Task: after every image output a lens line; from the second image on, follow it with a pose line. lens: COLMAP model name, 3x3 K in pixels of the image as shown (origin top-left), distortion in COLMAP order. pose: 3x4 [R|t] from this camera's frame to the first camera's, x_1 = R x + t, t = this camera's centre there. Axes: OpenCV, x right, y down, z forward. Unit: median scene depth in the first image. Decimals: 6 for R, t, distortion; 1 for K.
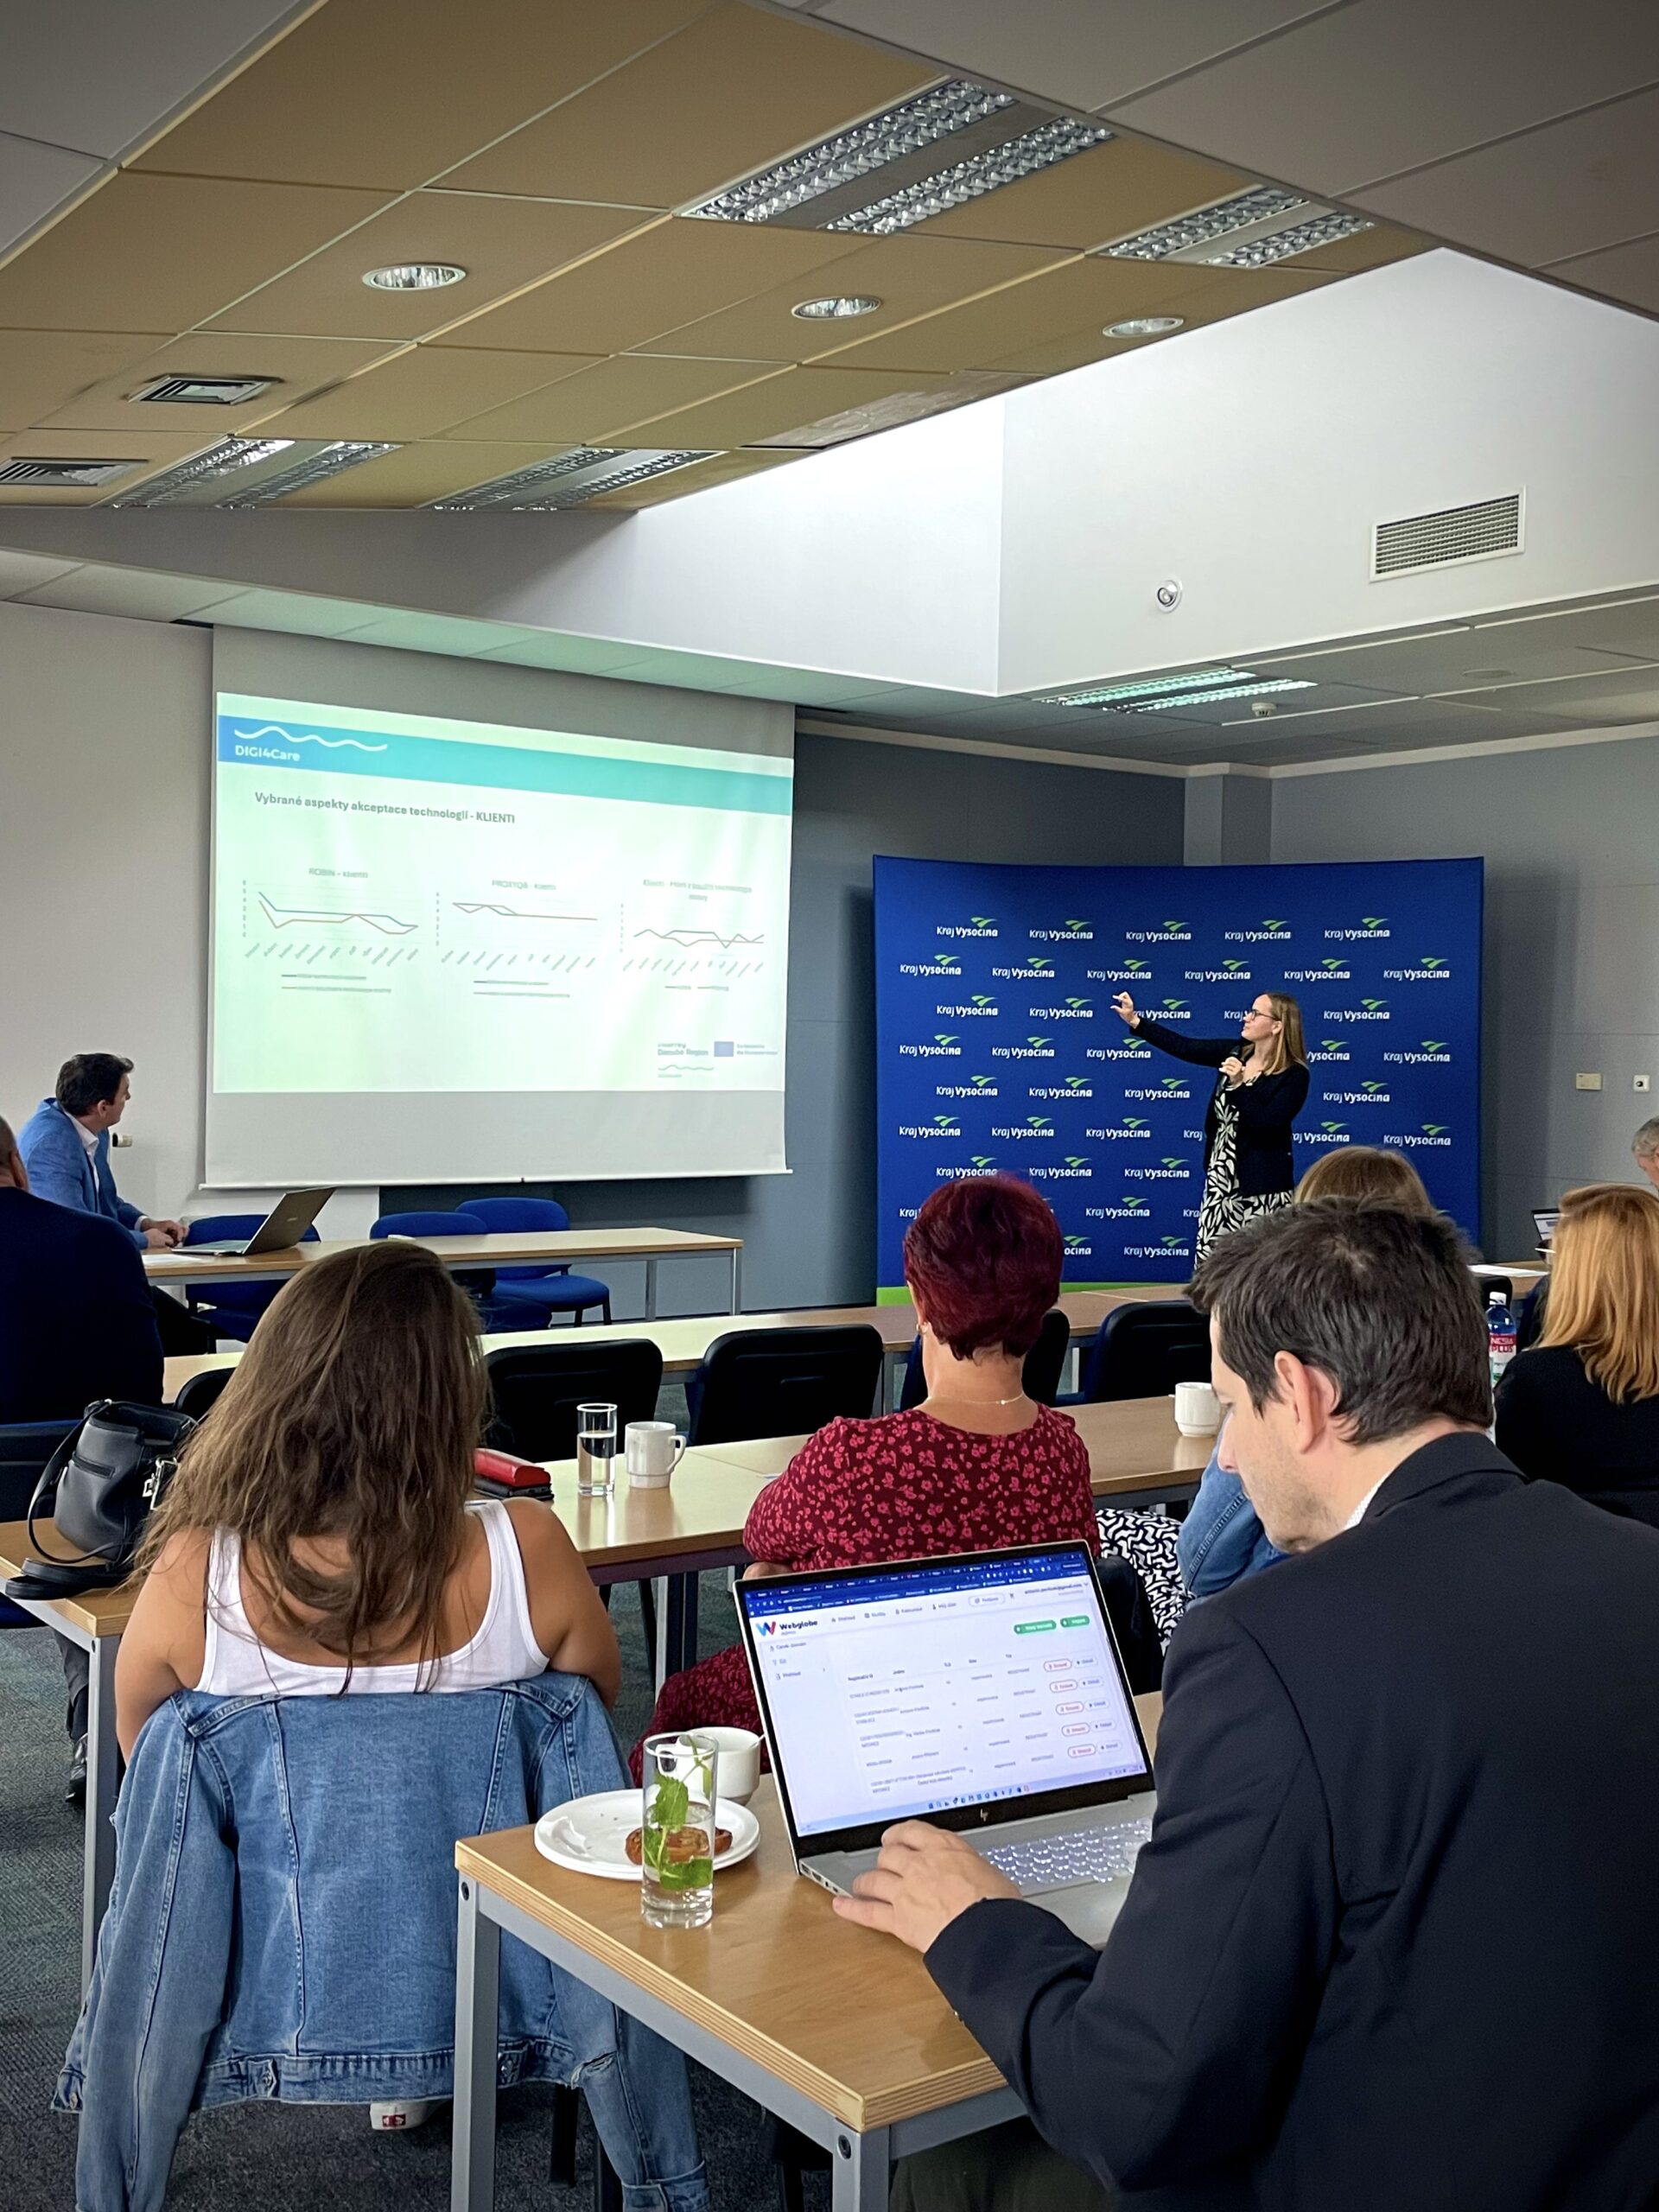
lens RADIAL K [[2282.7, 0, 839.1], [0, 2282.7, 1089.1], [0, 0, 1]] dist [0.131762, -0.277495]
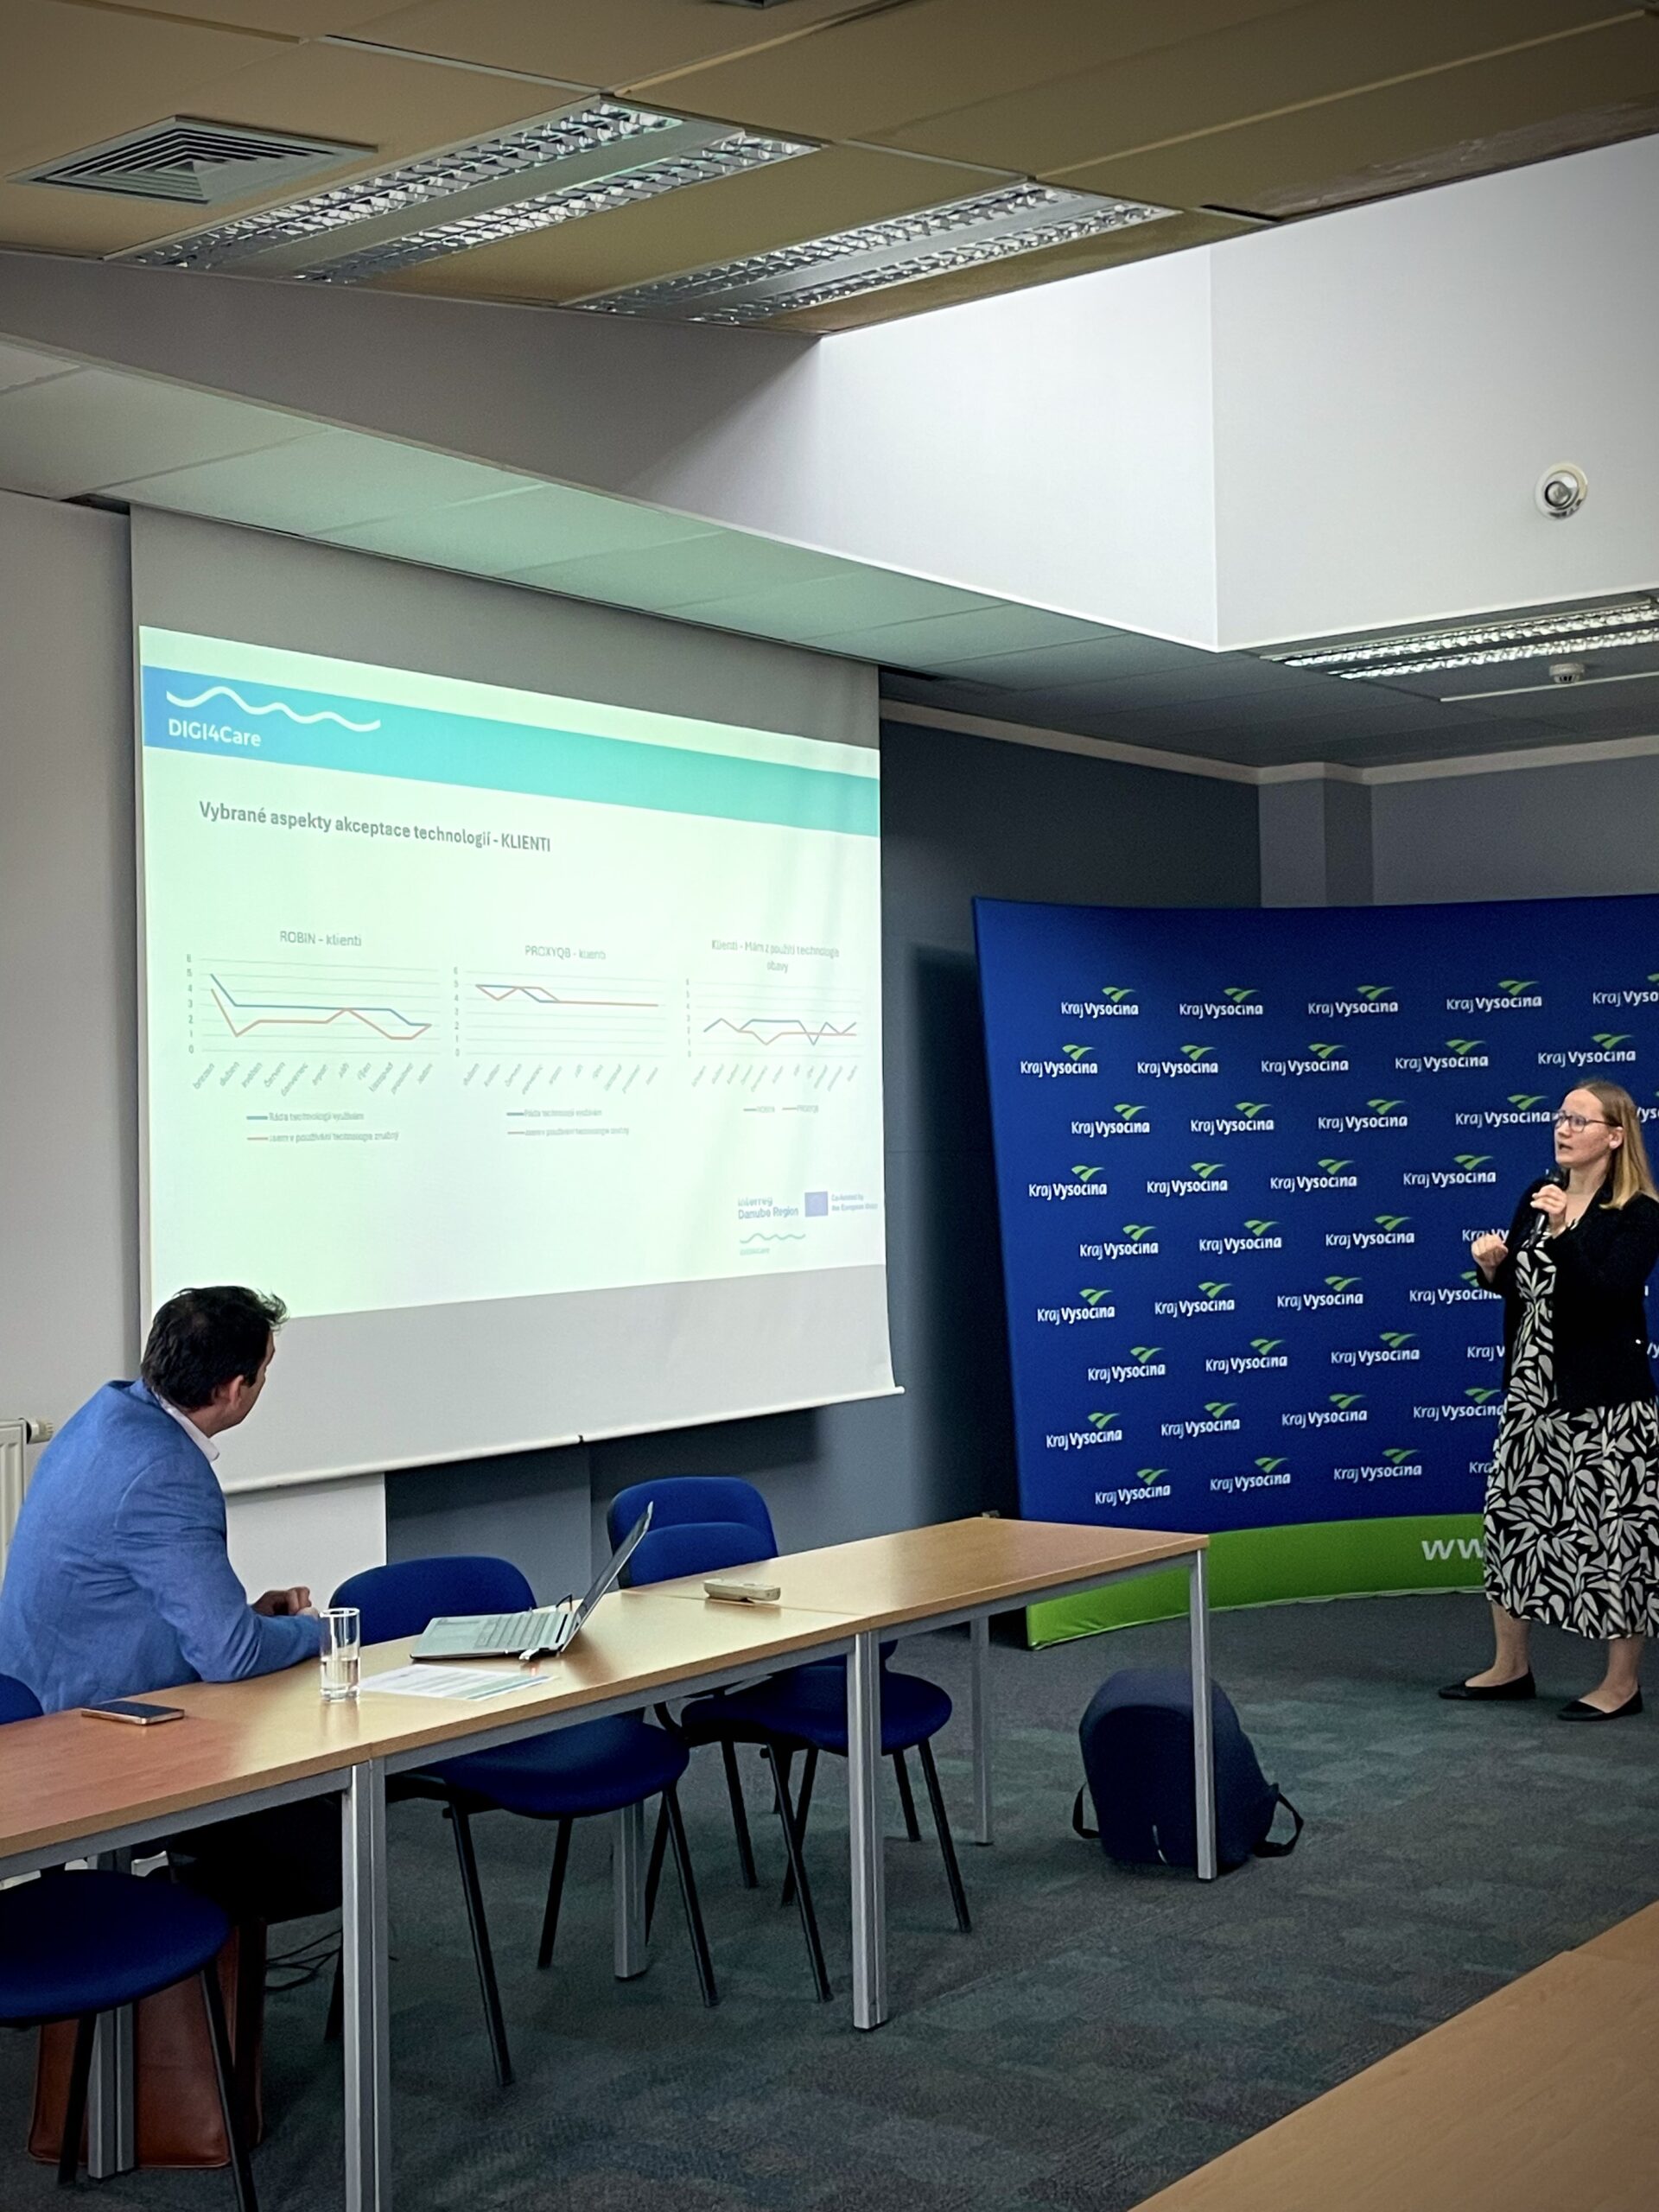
lens RADIAL K [[2817.6, 0, 823.8], [0, 2817.6, 1079.4], [0, 0, 1]] dist [0.137760, -0.304686]
pose [[0.960884, -0.035853, 0.274621, -0.290707], [0.048346, 0.998075, -0.038855, -0.023983], [-0.272699, 0.050612, 0.960767, 0.273902]]
